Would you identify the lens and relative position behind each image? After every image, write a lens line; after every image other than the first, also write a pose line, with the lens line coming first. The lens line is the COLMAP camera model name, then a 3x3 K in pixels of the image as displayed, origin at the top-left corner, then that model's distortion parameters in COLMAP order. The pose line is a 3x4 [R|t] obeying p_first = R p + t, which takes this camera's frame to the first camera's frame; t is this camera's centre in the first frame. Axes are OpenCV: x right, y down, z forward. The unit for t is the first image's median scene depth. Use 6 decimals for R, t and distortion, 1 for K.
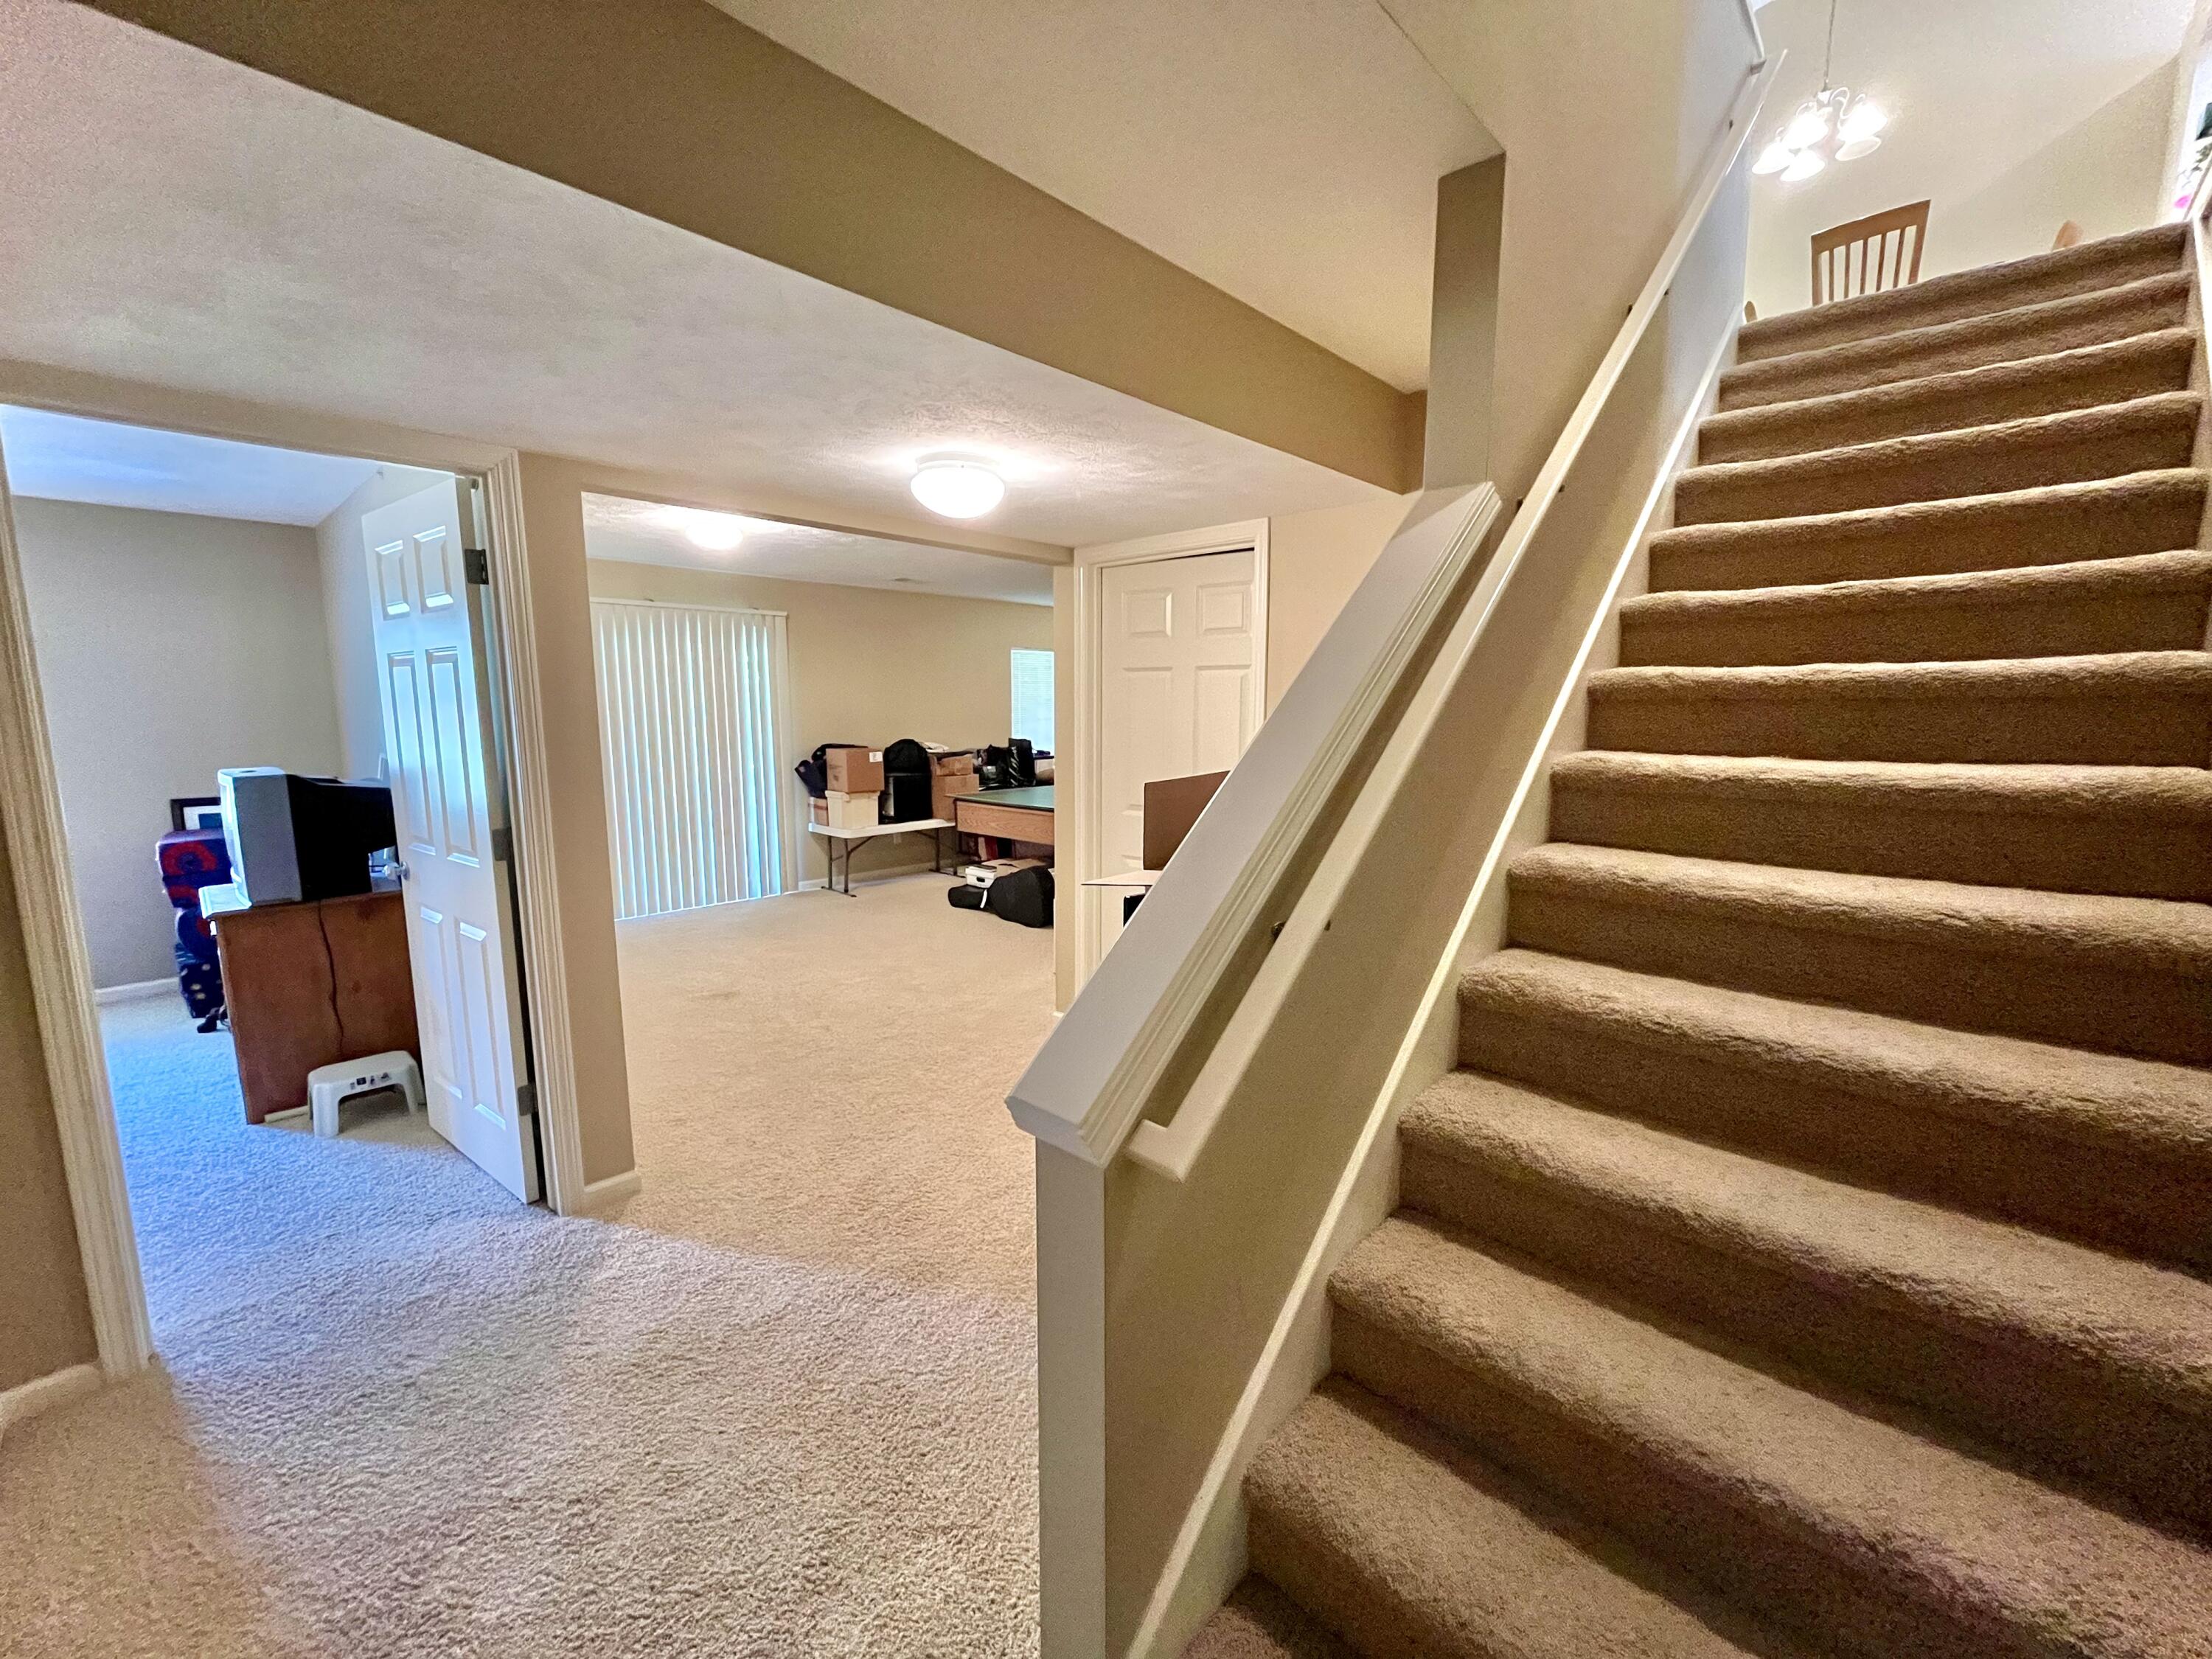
lens RADIAL K [[893.8, 0, 1102.3], [0, 893.8, 833.2], [0, 0, 1]] dist [-0.004332, 0.000045]
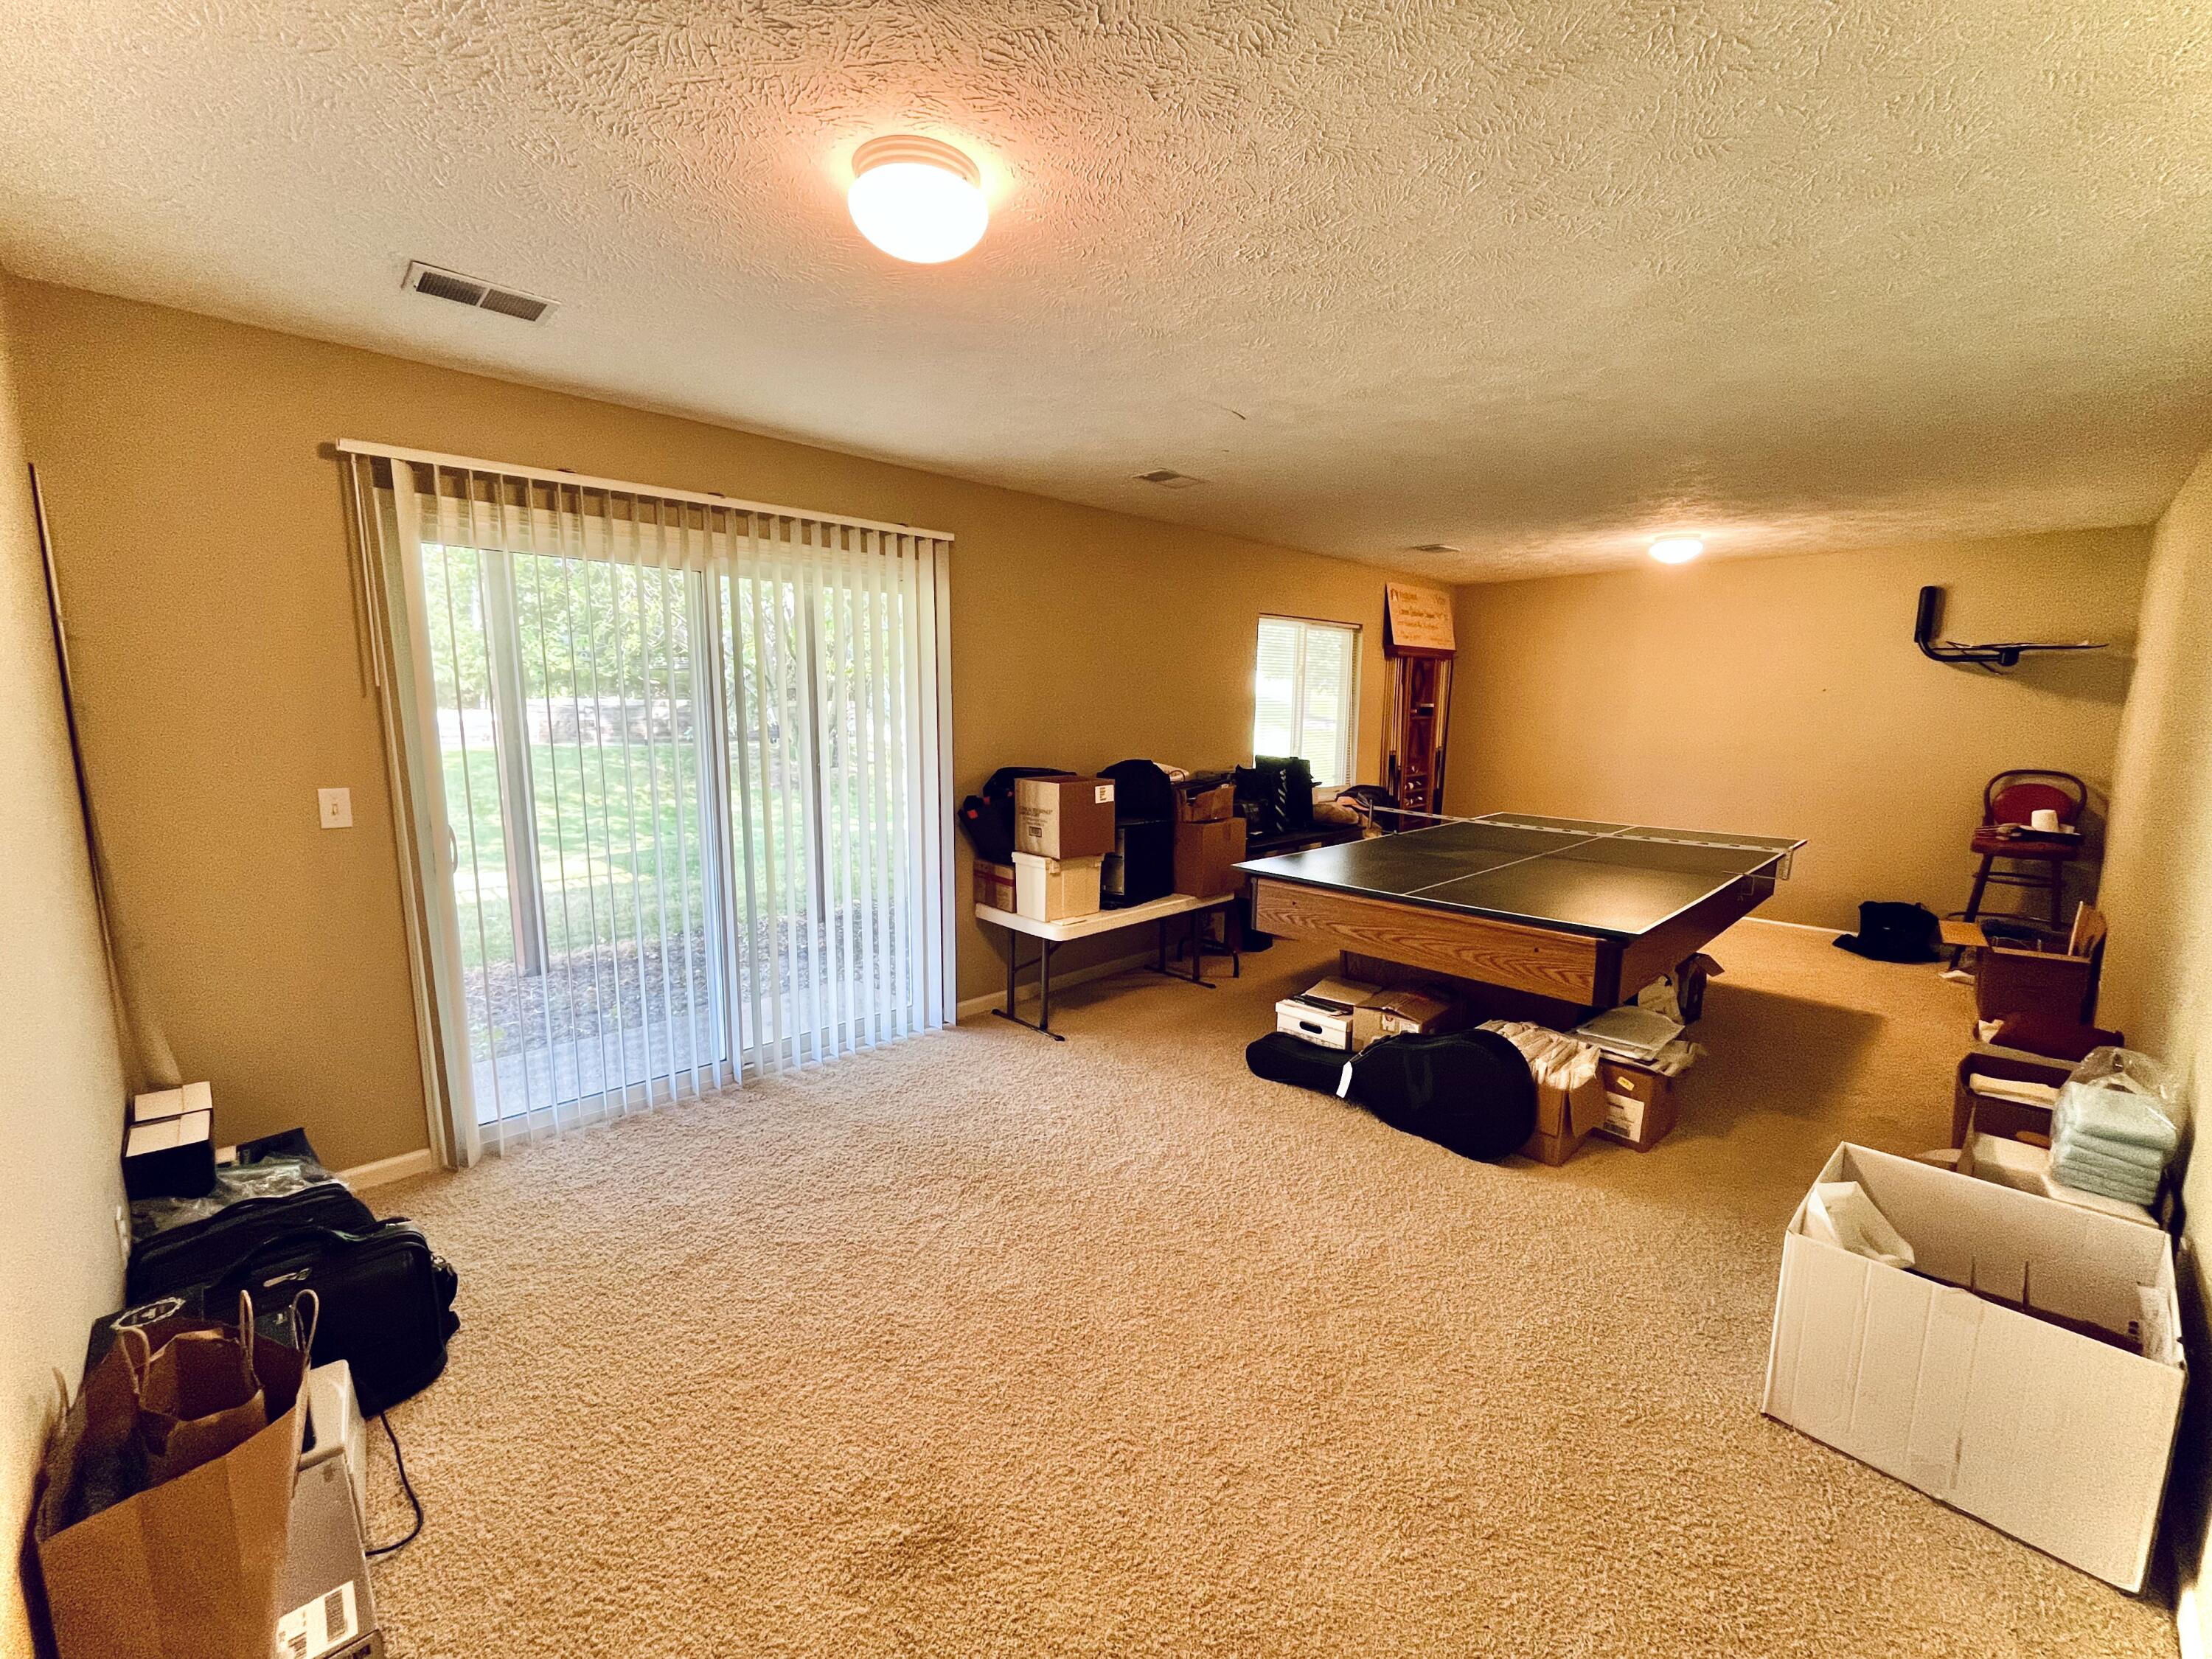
lens RADIAL K [[893.8, 0, 1105.0], [0, 893.8, 833.7], [0, 0, 1]] dist [-0.004332, 0.000045]
pose [[0.999675, 0.013387, -0.021693, -0.237123], [-0.013237, 0.999887, 0.007071, -0.063221], [0.021785, -0.006782, 0.999740, 0.434900]]
